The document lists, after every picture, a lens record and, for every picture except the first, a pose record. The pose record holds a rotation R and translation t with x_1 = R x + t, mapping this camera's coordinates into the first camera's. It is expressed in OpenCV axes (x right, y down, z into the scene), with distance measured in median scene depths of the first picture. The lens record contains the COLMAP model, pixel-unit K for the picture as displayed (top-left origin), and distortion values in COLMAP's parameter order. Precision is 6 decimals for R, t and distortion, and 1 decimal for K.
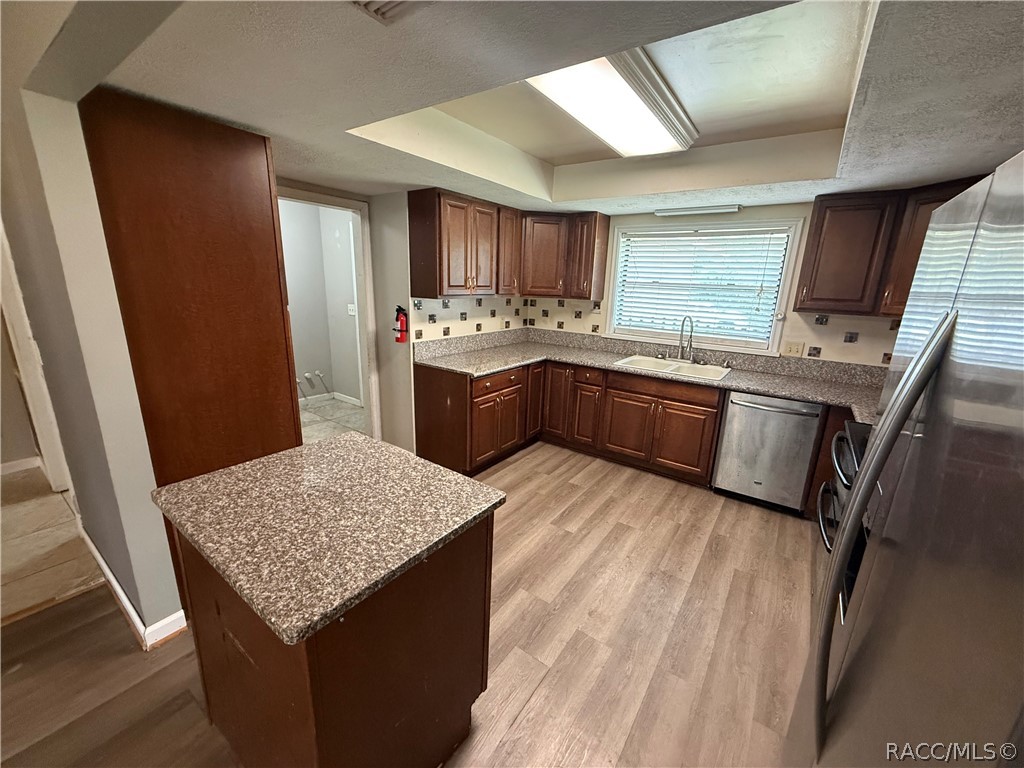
lens RADIAL K [[409.3, 0, 505.0], [0, 409.3, 386.0], [0, 0, 1]] dist [0.001978, -0.000170]
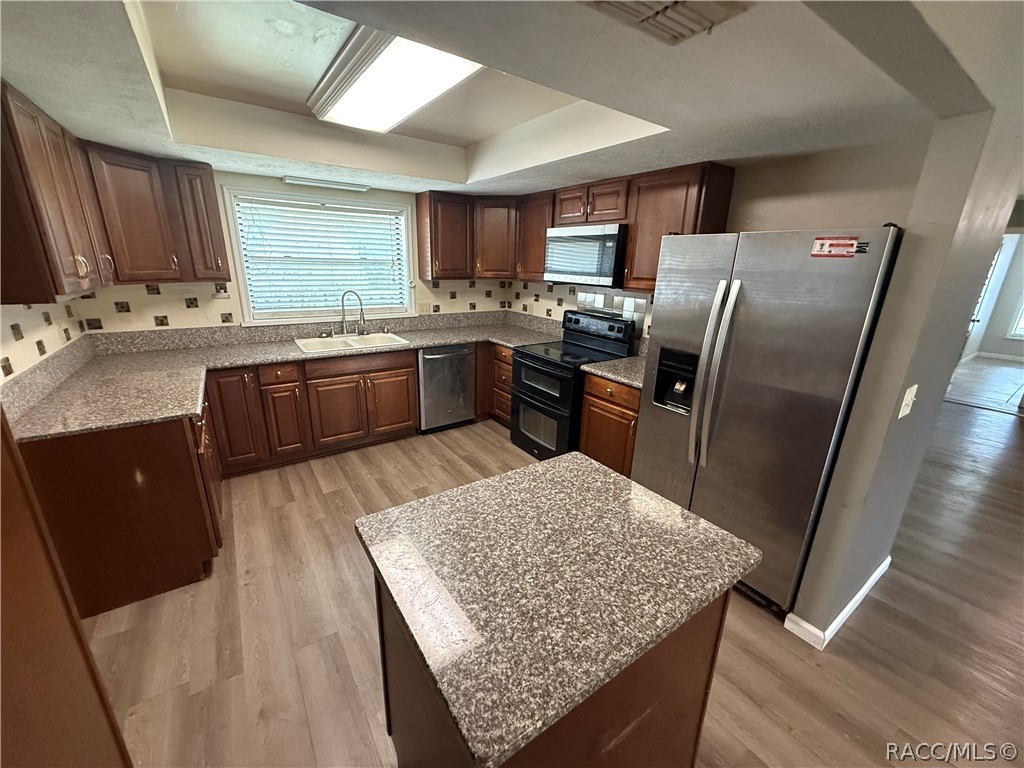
lens RADIAL K [[409.3, 0, 513.8], [0, 409.3, 383.4], [0, 0, 1]] dist [0.001978, -0.000170]
pose [[0.326870, -0.295602, 0.897650, -0.423999], [0.225534, 0.946780, 0.229655, -0.096518], [-0.917764, 0.127383, 0.376142, 0.269636]]
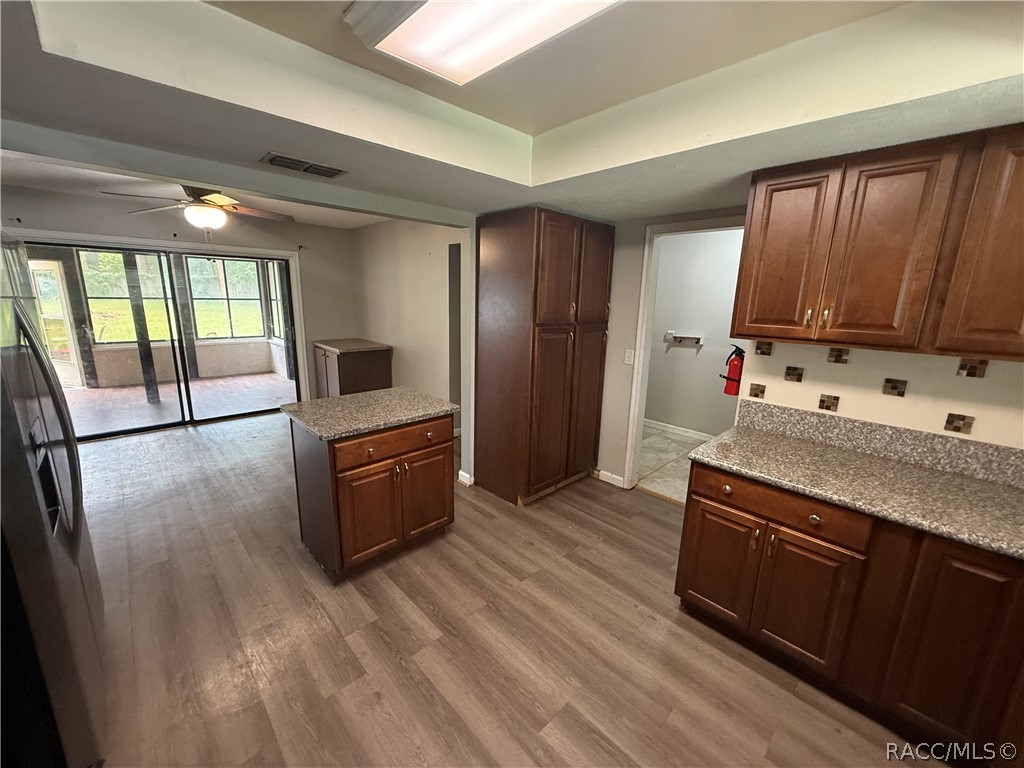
lens RADIAL K [[409.3, 0, 512.9], [0, 409.3, 391.1], [0, 0, 1]] dist [0.001978, -0.000170]
pose [[-0.176000, 0.183384, -0.967158, 0.508620], [-0.279592, 0.932720, 0.227733, -0.166436], [0.943850, 0.310490, -0.112886, 0.697159]]
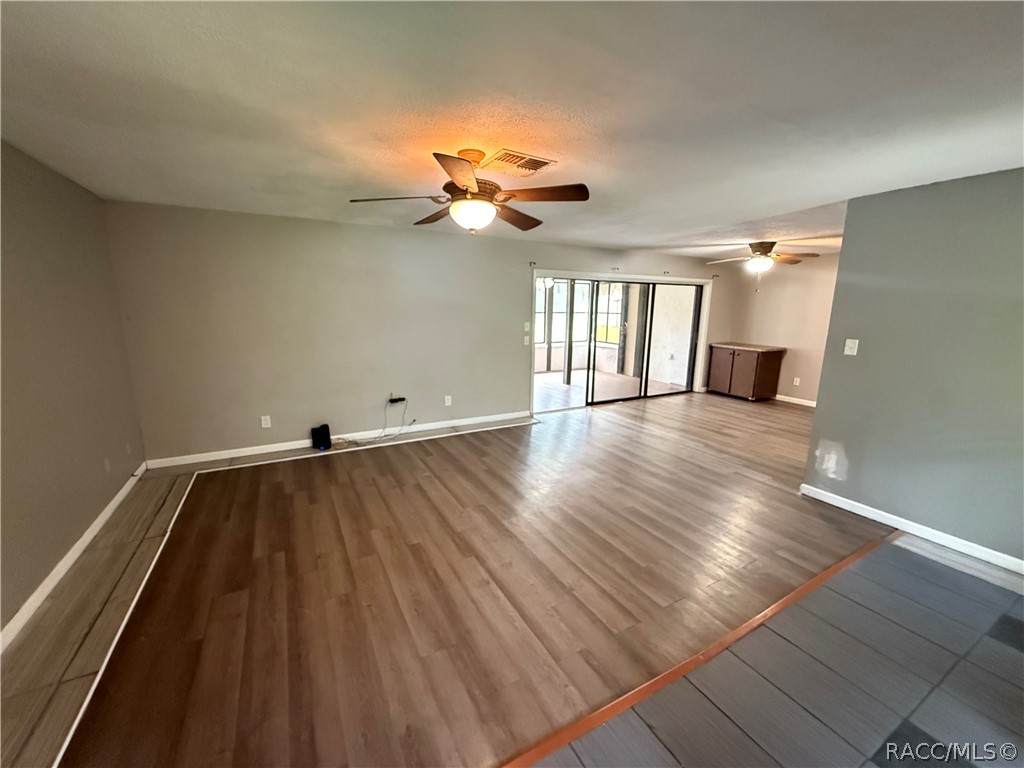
lens RADIAL K [[409.3, 0, 511.4], [0, 409.3, 383.1], [0, 0, 1]] dist [0.001978, -0.000170]
pose [[-0.428078, 0.135695, -0.893496, 1.501668], [-0.253517, 0.930937, 0.262842, 0.128446], [0.867455, 0.339033, -0.364113, -0.342510]]
